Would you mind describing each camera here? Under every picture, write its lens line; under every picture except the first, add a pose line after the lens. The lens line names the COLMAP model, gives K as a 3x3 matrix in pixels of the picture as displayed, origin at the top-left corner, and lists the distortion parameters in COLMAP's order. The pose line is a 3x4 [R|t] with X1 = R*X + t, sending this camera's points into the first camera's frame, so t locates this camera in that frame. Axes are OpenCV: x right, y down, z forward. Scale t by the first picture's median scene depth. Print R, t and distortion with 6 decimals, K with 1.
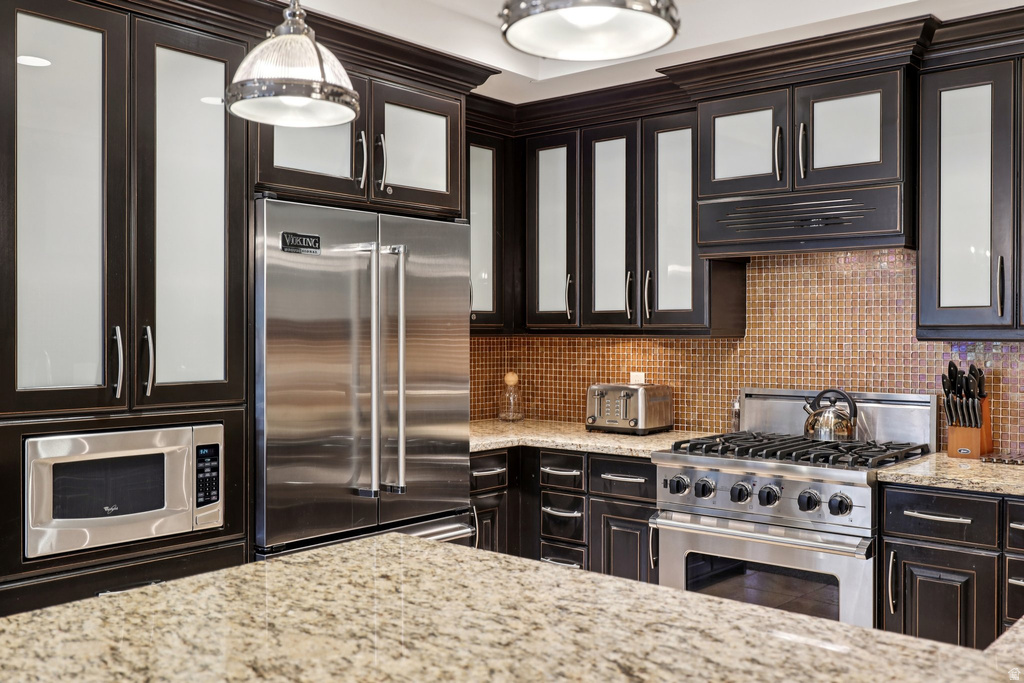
lens RADIAL K [[955.9, 0, 514.6], [0, 955.9, 337.4], [0, 0, 1]] dist [-0.017029, 0.000000]
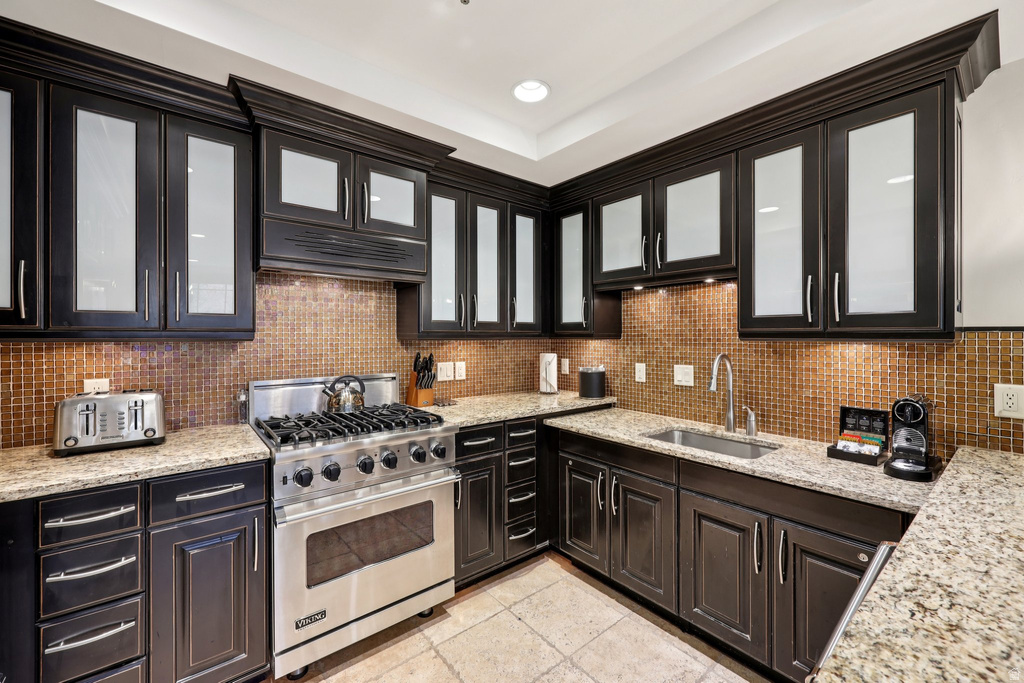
lens RADIAL K [[409.0, 0, 510.7], [0, 409.0, 334.5], [0, 0, 1]] dist [-0.005714, 0.001560]
pose [[0.184614, 0.001472, 0.982810, -0.244836], [0.006674, 0.999974, -0.002751, -0.003712], [-0.982788, 0.007067, 0.184599, 0.701744]]
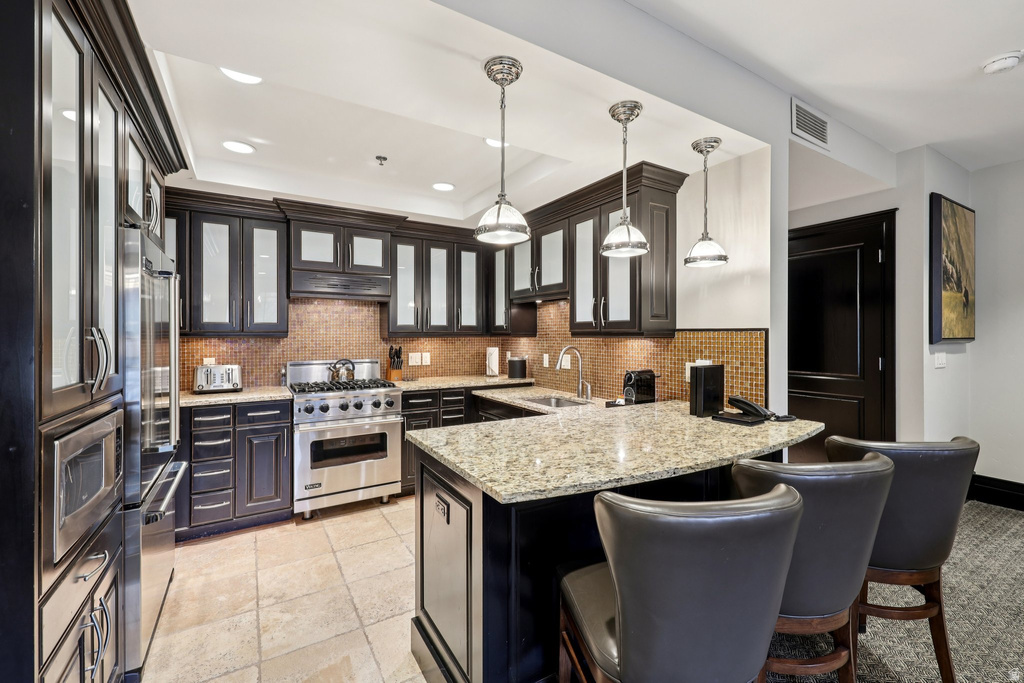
lens RADIAL K [[418.7, 0, 505.7], [0, 418.7, 332.1], [0, 0, 1]] dist [-0.000736, 0.001539]
pose [[0.318152, 0.004150, 0.948031, -0.557072], [0.007763, 0.999945, -0.006982, -0.001228], [-0.948008, 0.009581, 0.318102, 0.324809]]
